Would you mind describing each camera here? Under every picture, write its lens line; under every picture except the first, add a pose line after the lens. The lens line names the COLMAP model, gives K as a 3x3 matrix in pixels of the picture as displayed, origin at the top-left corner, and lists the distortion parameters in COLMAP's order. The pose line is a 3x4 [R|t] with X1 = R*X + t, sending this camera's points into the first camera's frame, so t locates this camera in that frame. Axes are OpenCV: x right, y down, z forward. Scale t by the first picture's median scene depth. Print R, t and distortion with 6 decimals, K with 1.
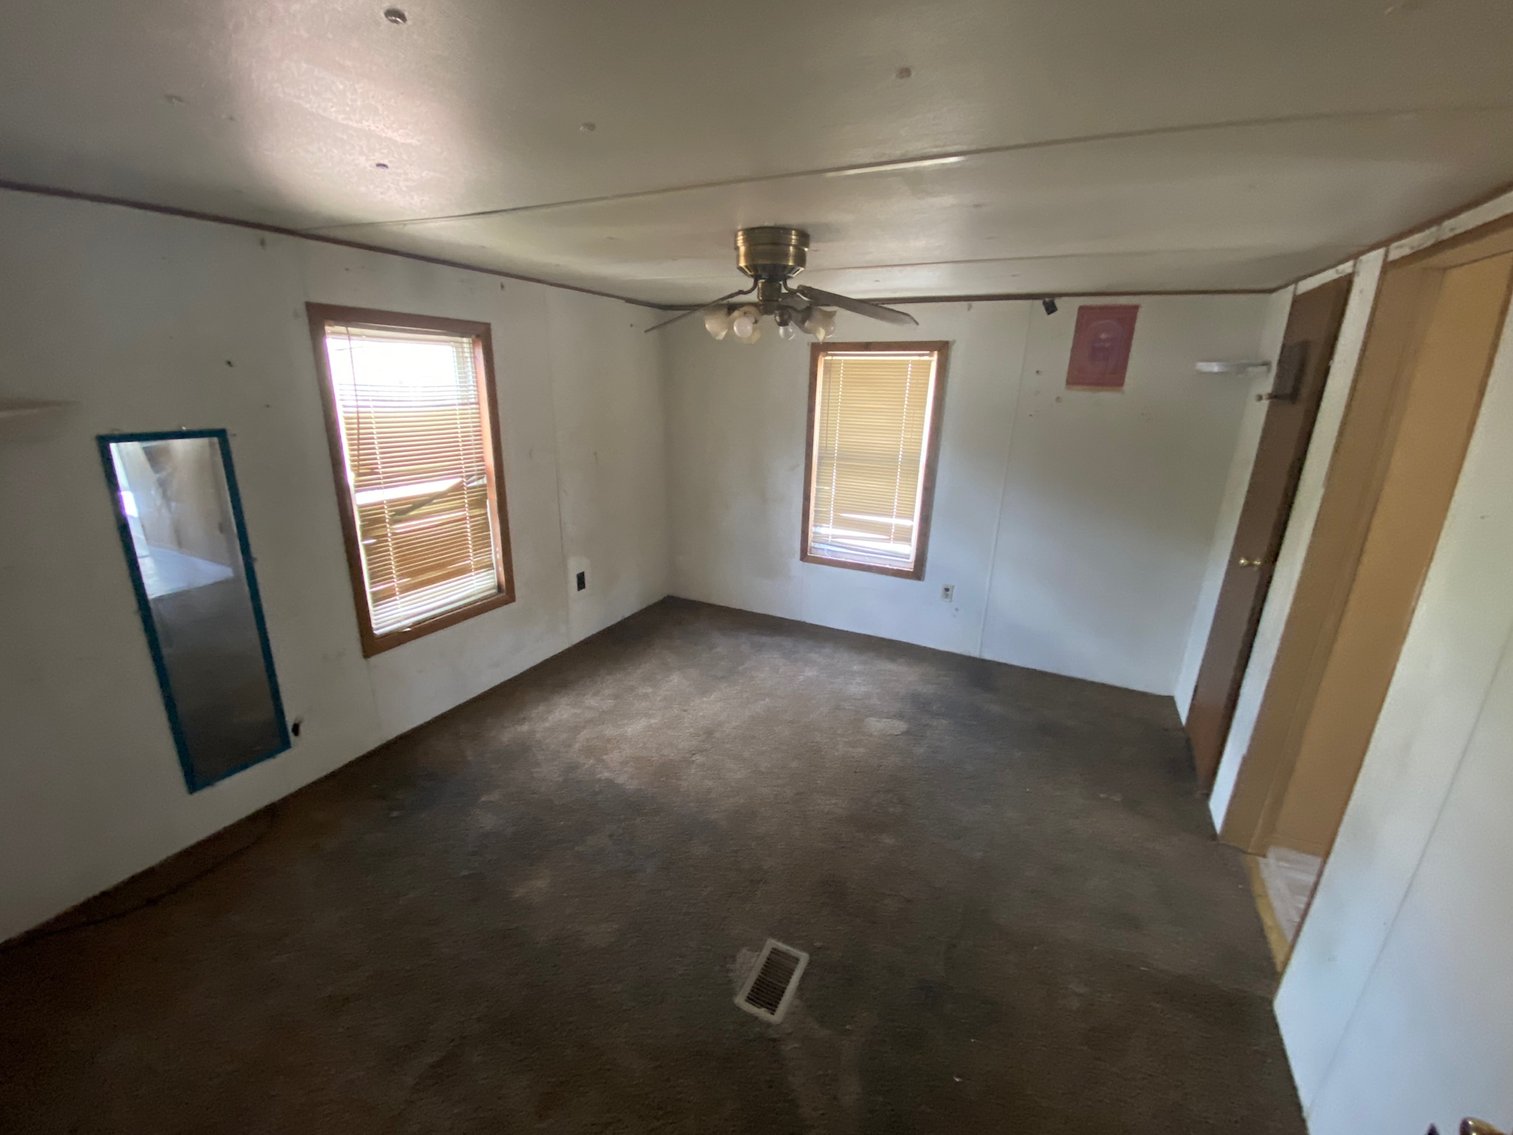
lens RADIAL K [[609.0, 0, 755.3], [0, 609.0, 569.4], [0, 0, 1]] dist [0.017520, -0.023542]
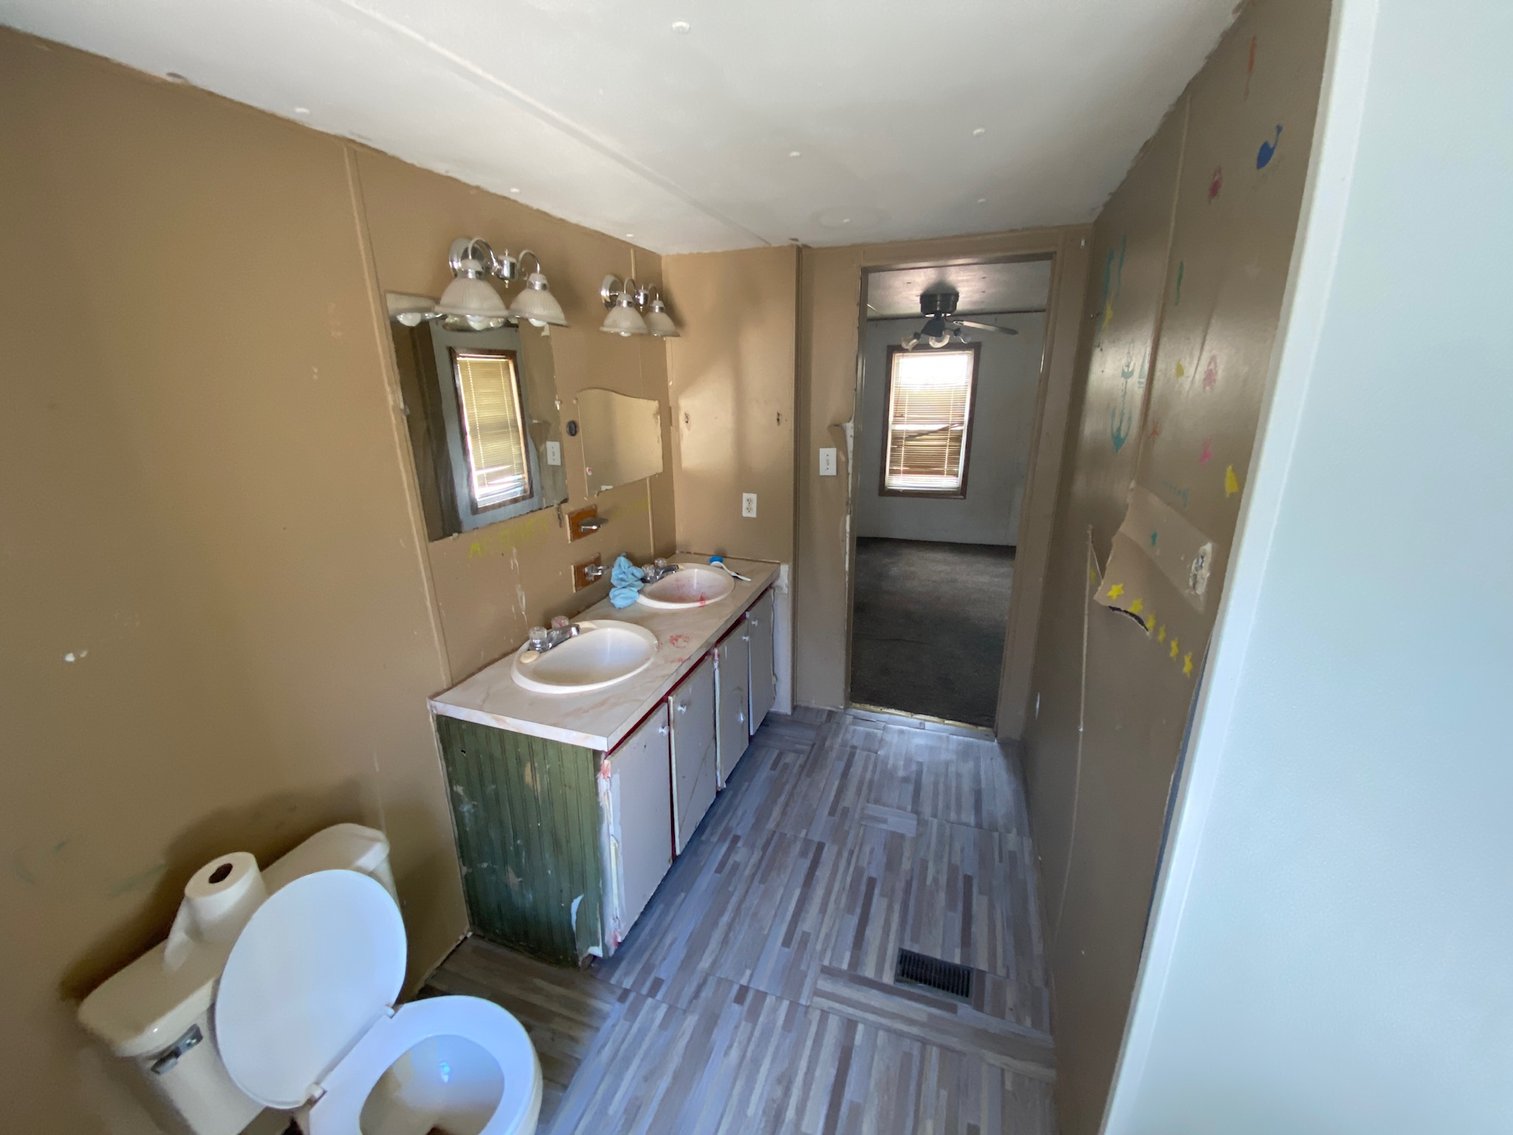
lens RADIAL K [[610.6, 0, 756.5], [0, 610.6, 567.5], [0, 0, 1]] dist [0.025166, -0.023792]
pose [[0.112435, 0.274346, -0.955035, 1.494247], [-0.265571, 0.934463, 0.237171, -0.025413], [0.957513, 0.226964, 0.177925, 0.173438]]
